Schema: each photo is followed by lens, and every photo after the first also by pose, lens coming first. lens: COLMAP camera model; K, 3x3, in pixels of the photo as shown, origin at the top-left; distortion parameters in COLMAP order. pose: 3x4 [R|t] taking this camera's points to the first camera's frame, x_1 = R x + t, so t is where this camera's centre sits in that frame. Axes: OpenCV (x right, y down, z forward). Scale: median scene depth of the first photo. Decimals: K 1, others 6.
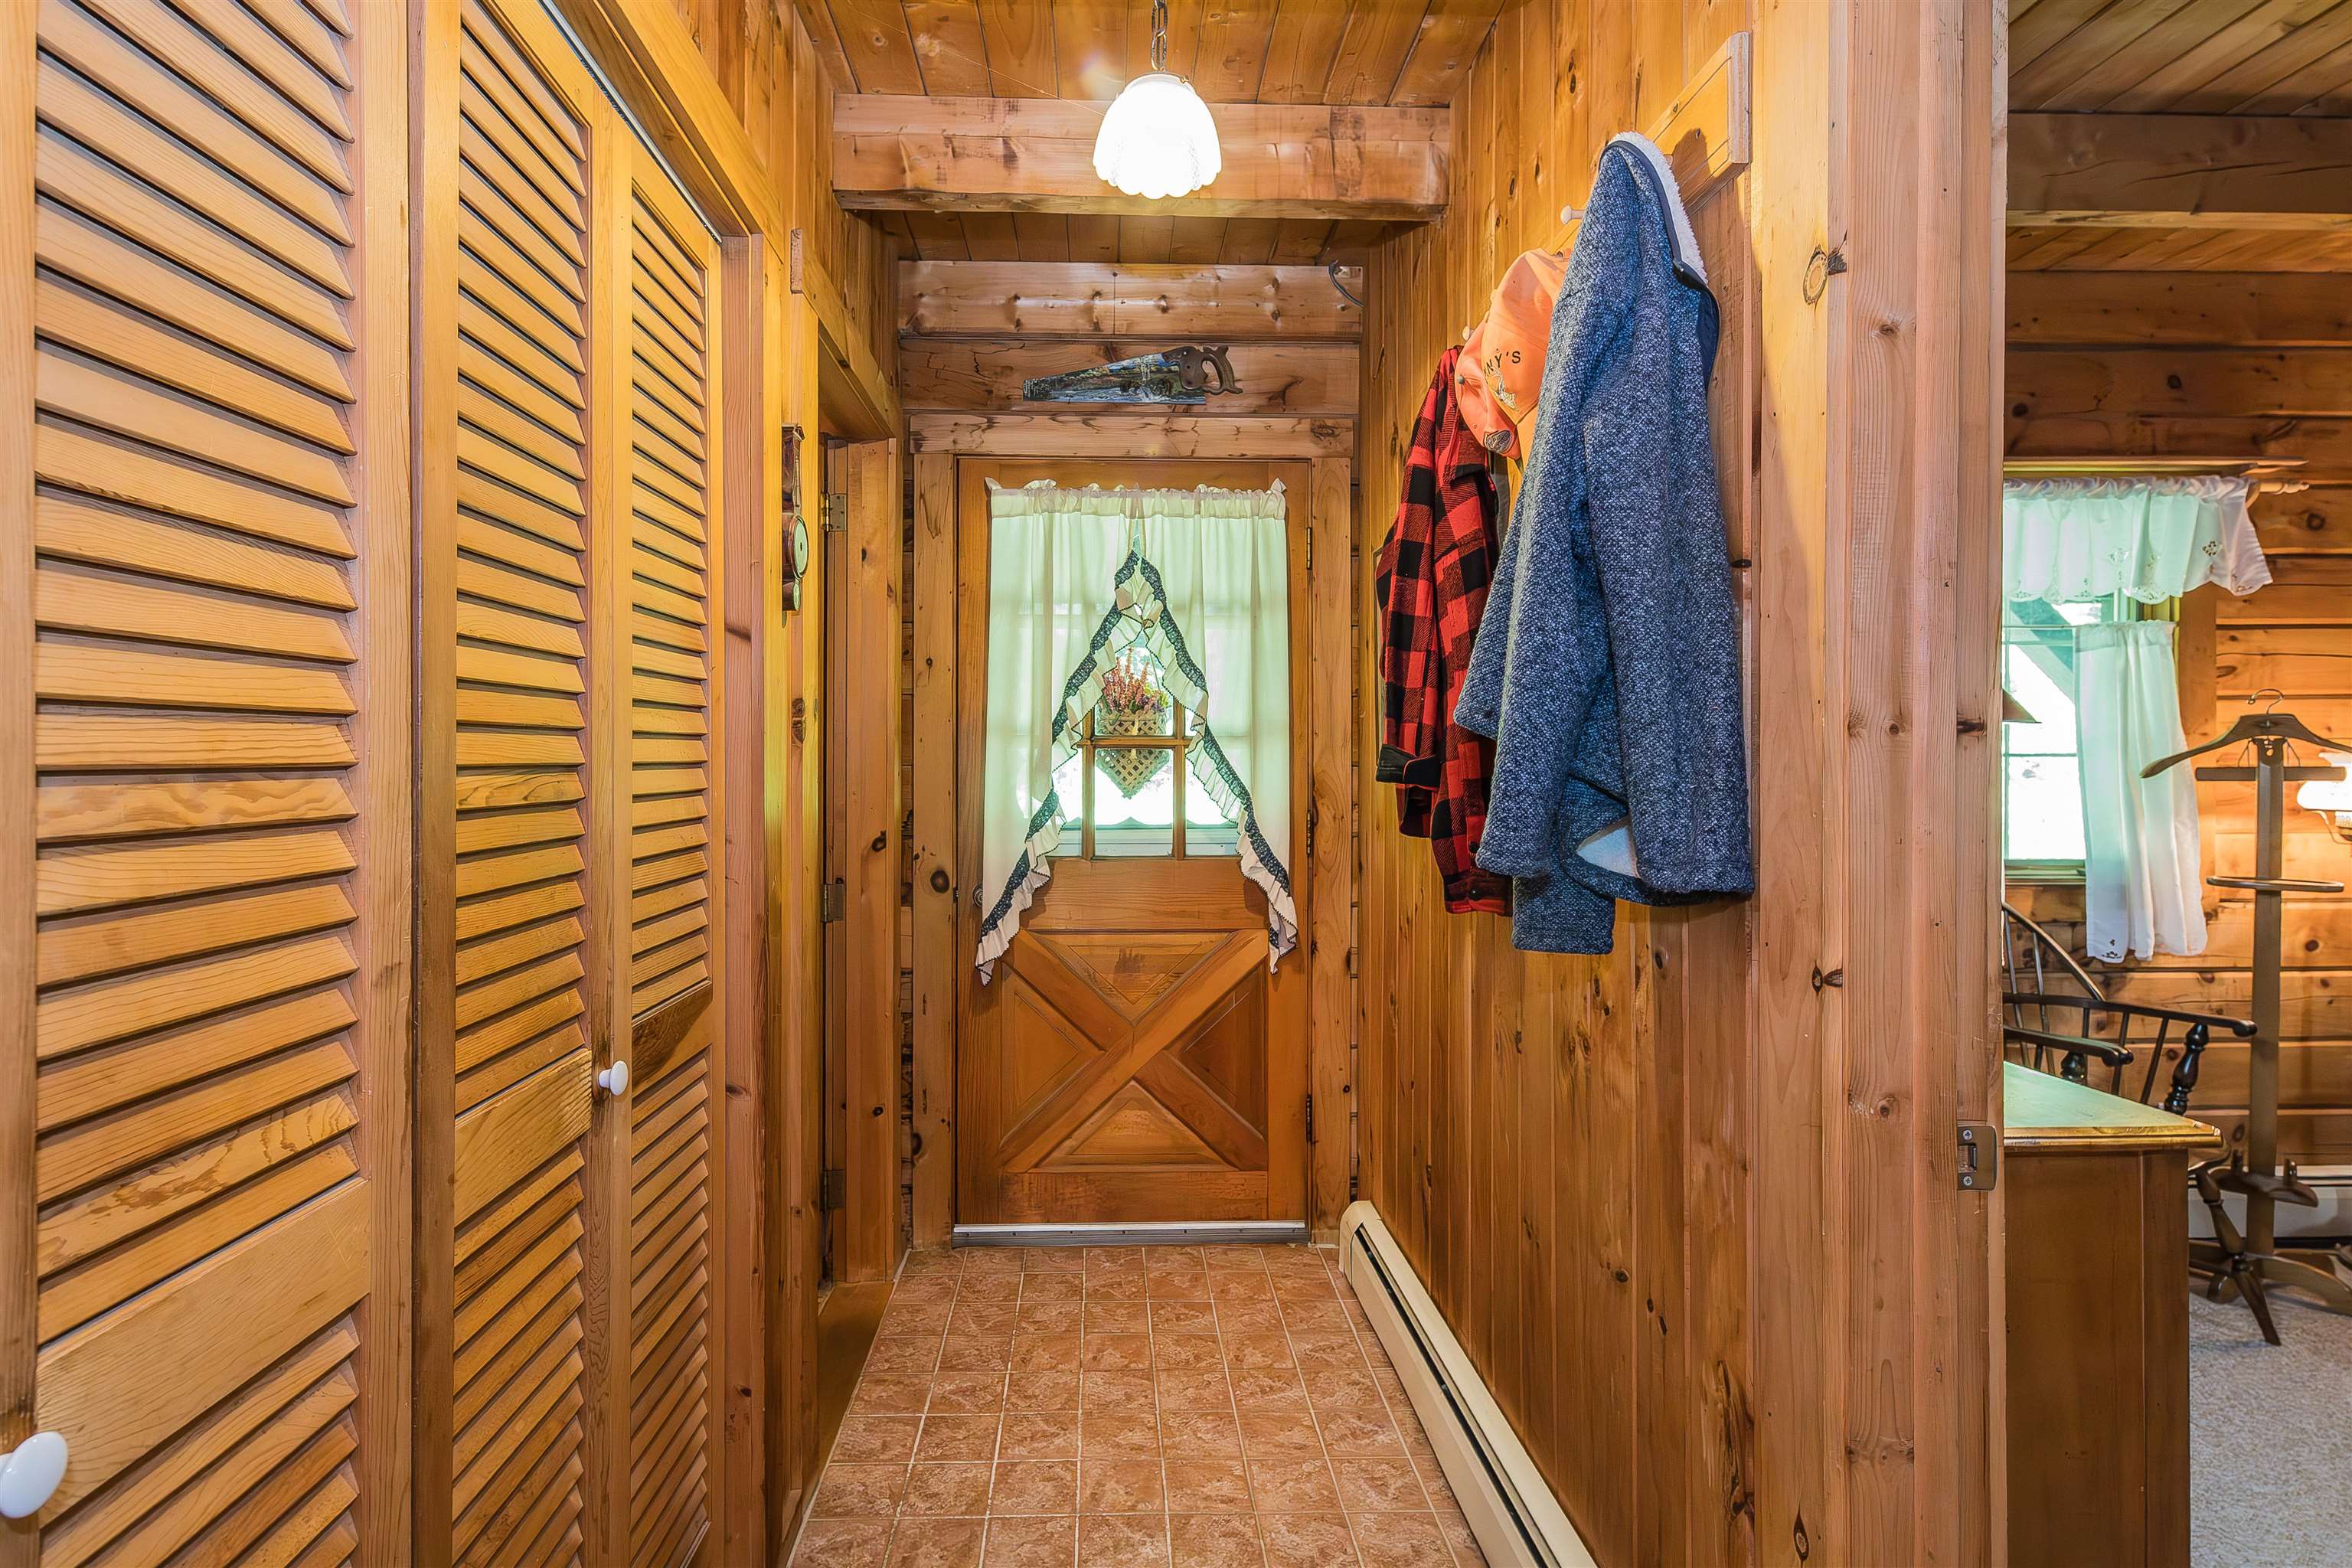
lens RADIAL K [[1155.7, 0, 1194.1], [0, 1155.7, 758.4], [0, 0, 1]] dist [0.010227, 0.000378]
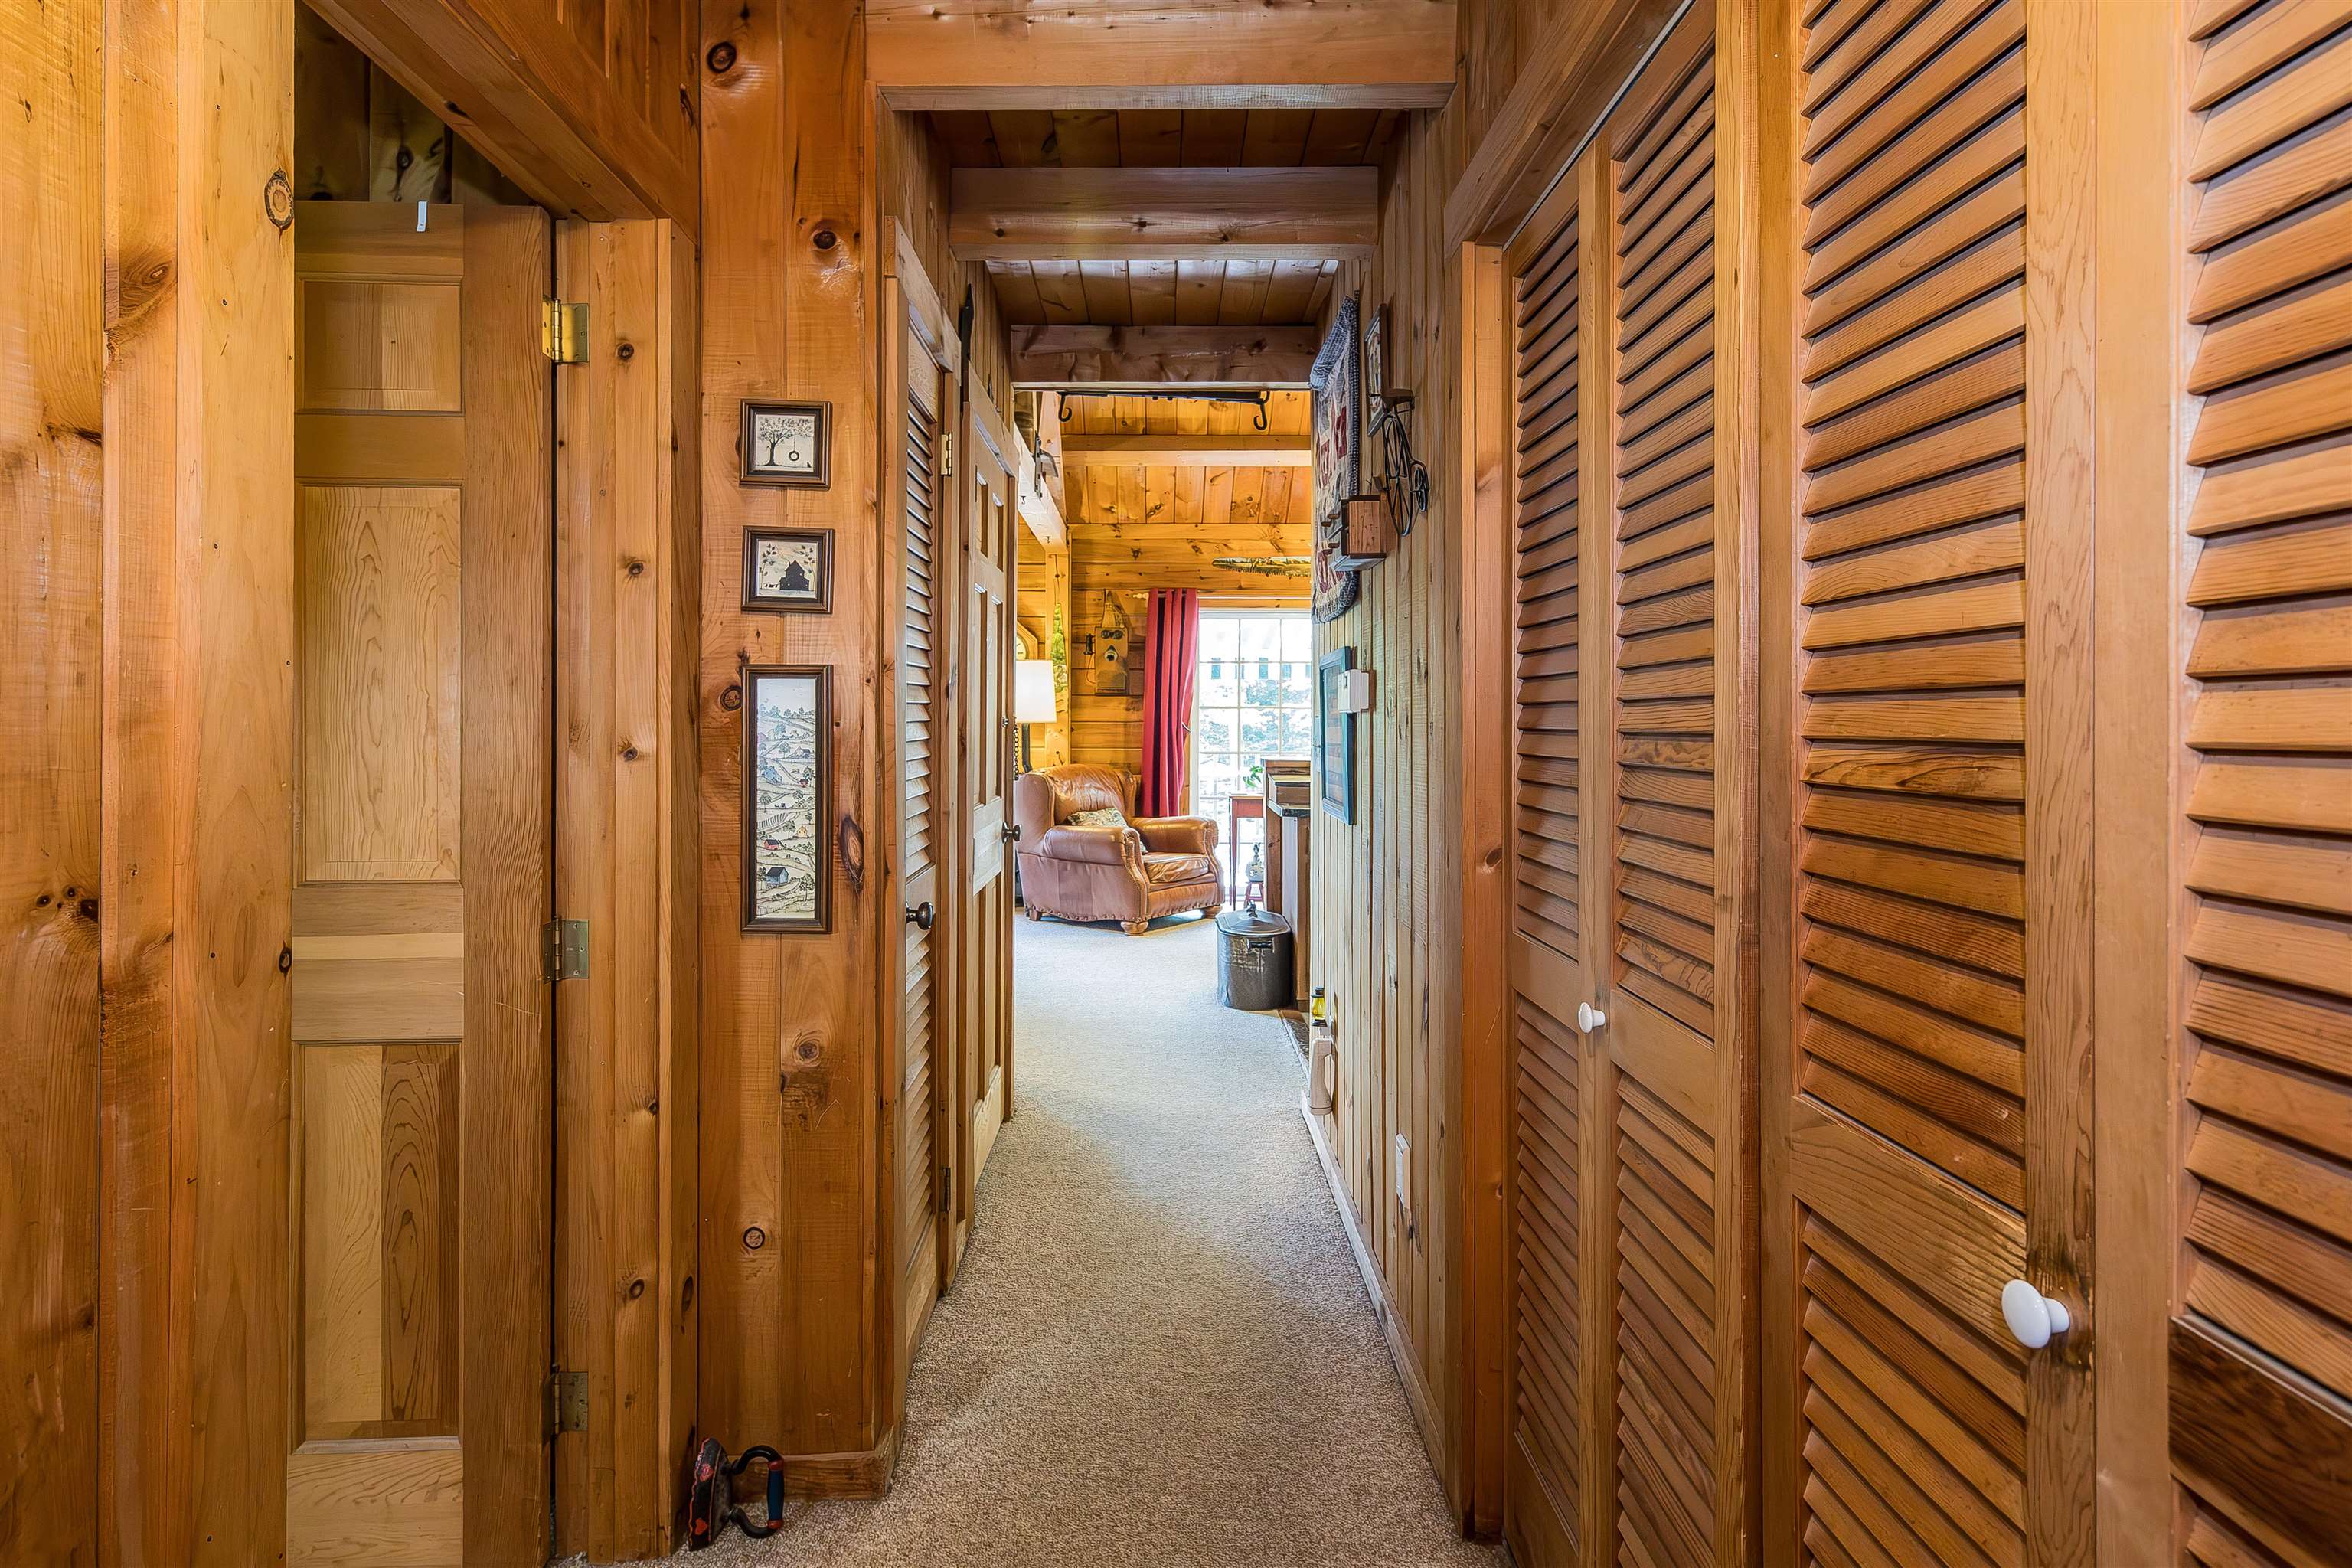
lens RADIAL K [[1155.7, 0, 1194.1], [0, 1155.7, 758.4], [0, 0, 1]] dist [0.010227, 0.000378]
pose [[-0.999993, -0.003133, -0.002021, -0.187915], [-0.003129, 0.999993, -0.001947, 0.027539], [0.002027, -0.001941, -0.999996, 1.898756]]
